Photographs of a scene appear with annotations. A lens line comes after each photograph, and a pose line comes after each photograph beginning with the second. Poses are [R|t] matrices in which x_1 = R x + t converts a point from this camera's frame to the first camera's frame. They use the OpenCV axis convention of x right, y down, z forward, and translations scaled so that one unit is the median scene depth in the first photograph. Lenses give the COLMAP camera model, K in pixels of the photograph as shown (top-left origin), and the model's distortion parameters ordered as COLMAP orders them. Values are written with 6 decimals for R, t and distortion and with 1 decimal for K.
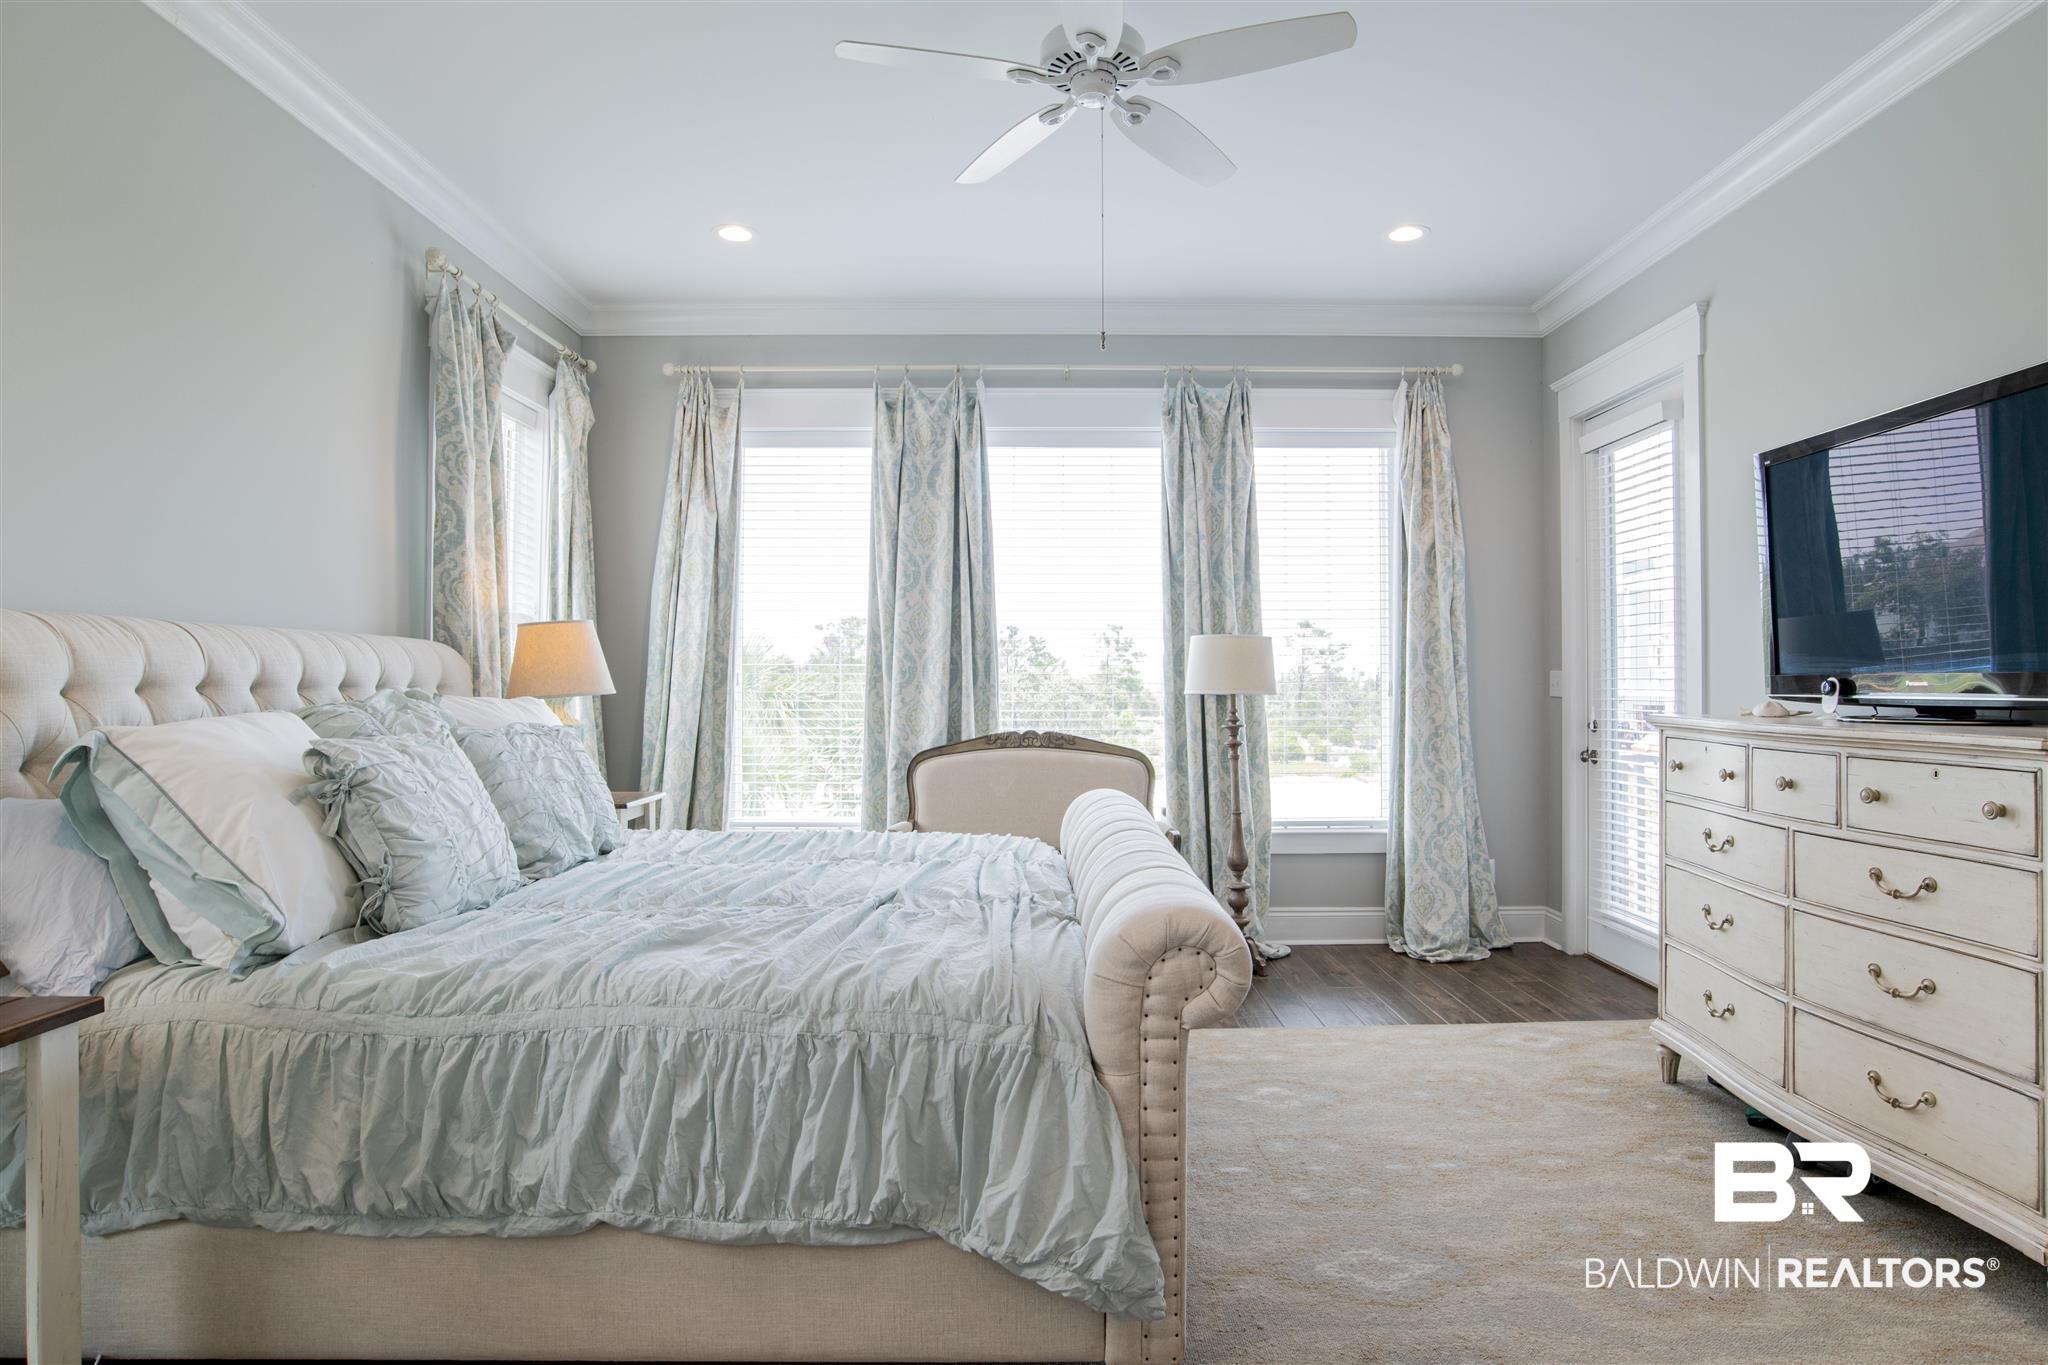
lens RADIAL K [[1122.4, 0, 1043.3], [0, 1122.4, 673.0], [0, 0, 1]] dist [-0.047218, 0.012632]
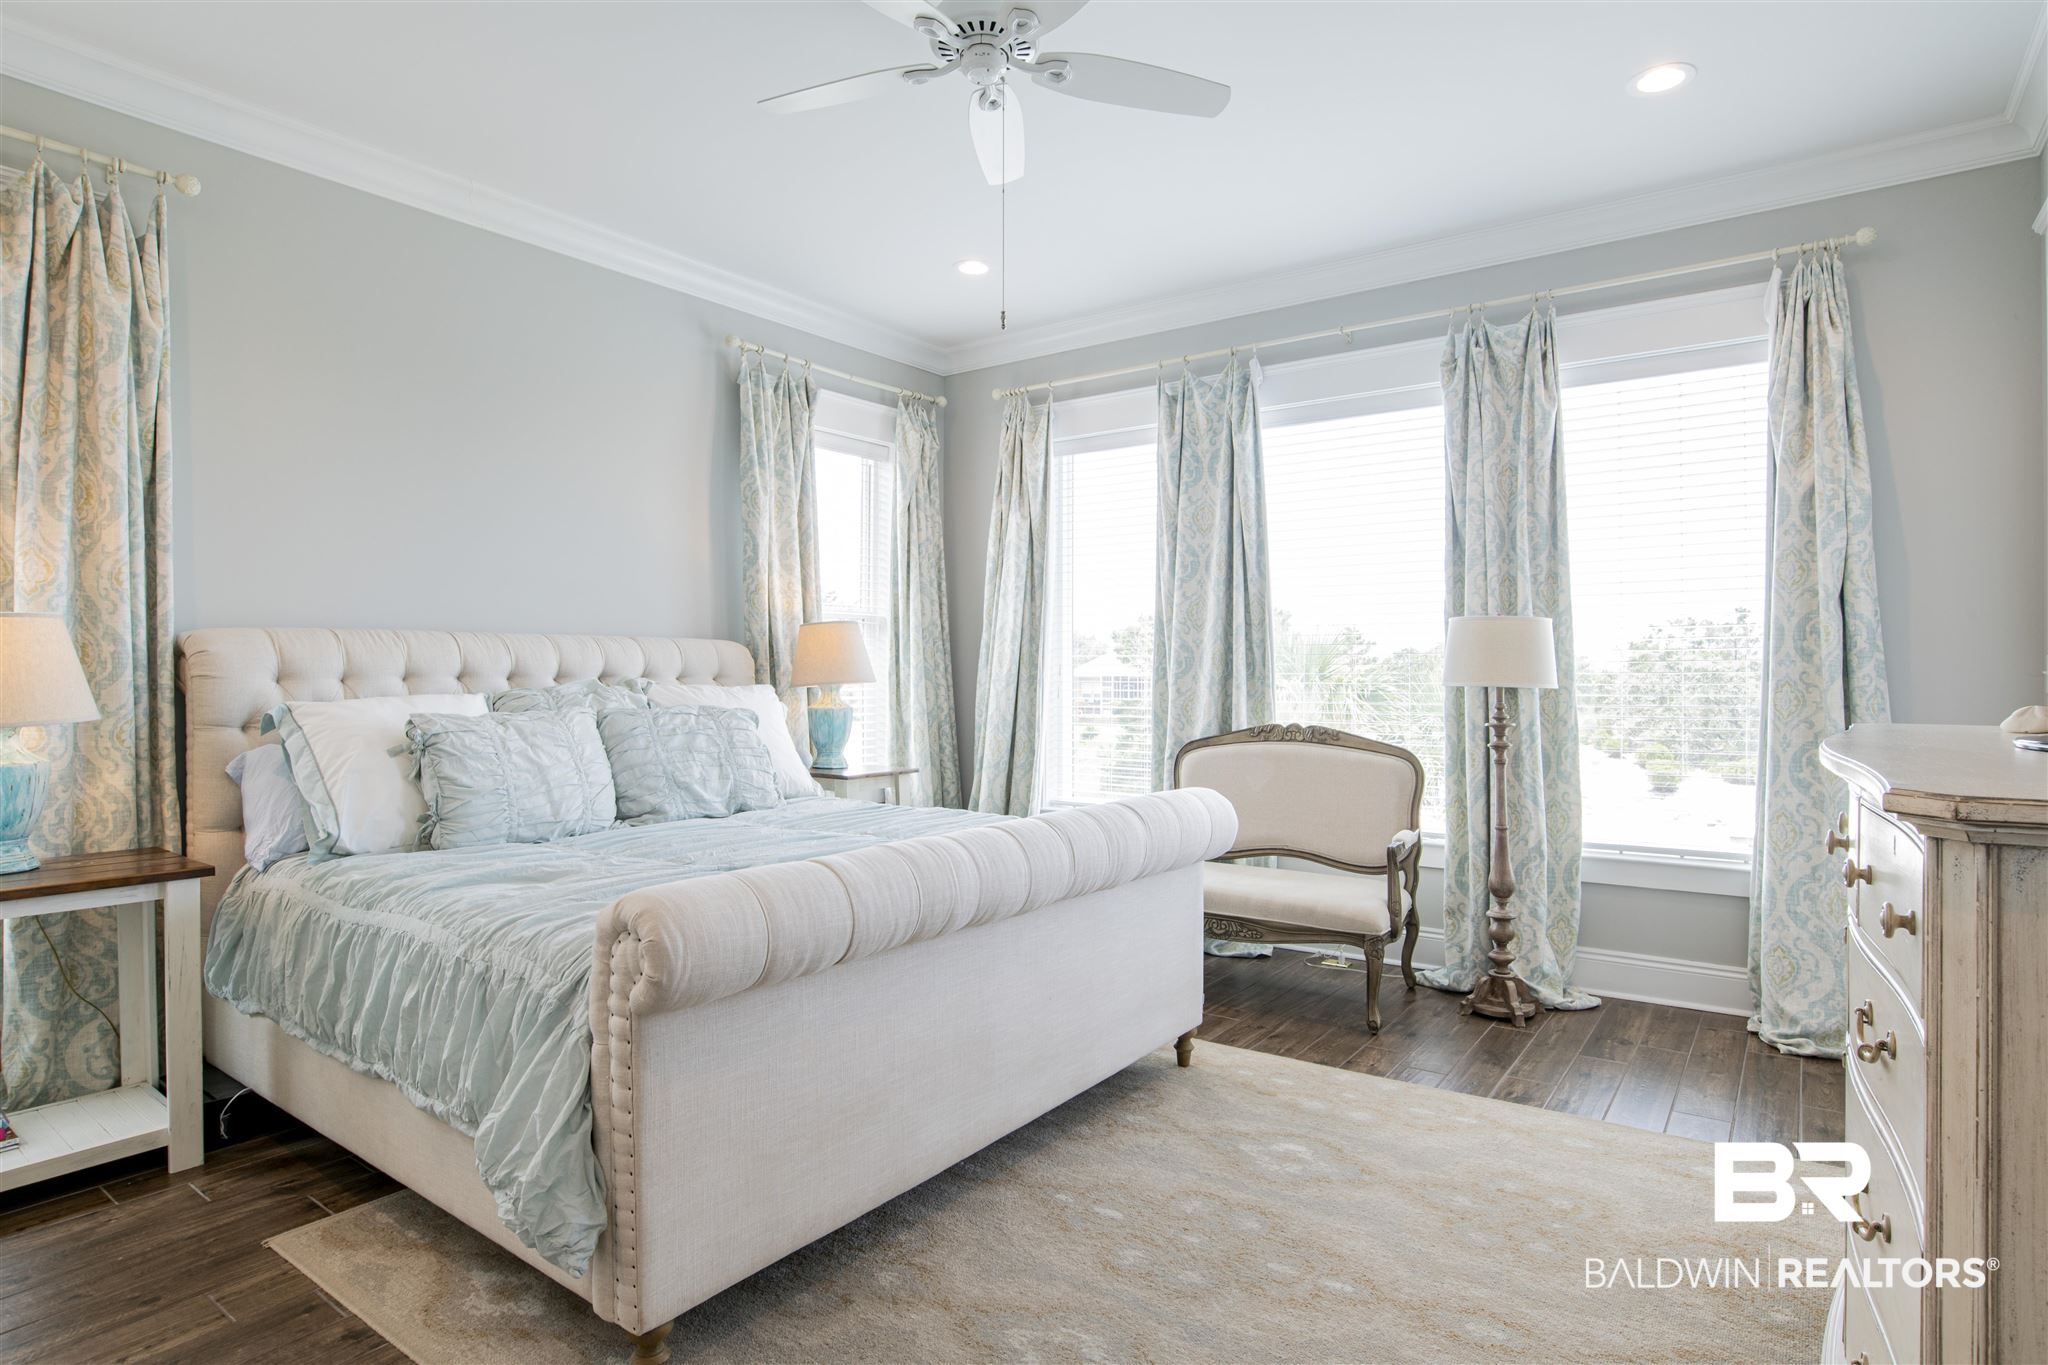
lens RADIAL K [[1072.6, 0, 1040.9], [0, 1072.6, 672.8], [0, 0, 1]] dist [-0.043042, 0.008989]
pose [[0.812588, 0.001151, -0.582837, 0.336826], [0.004942, 0.999948, 0.008865, -0.000395], [0.582817, -0.010084, 0.812541, 0.143373]]
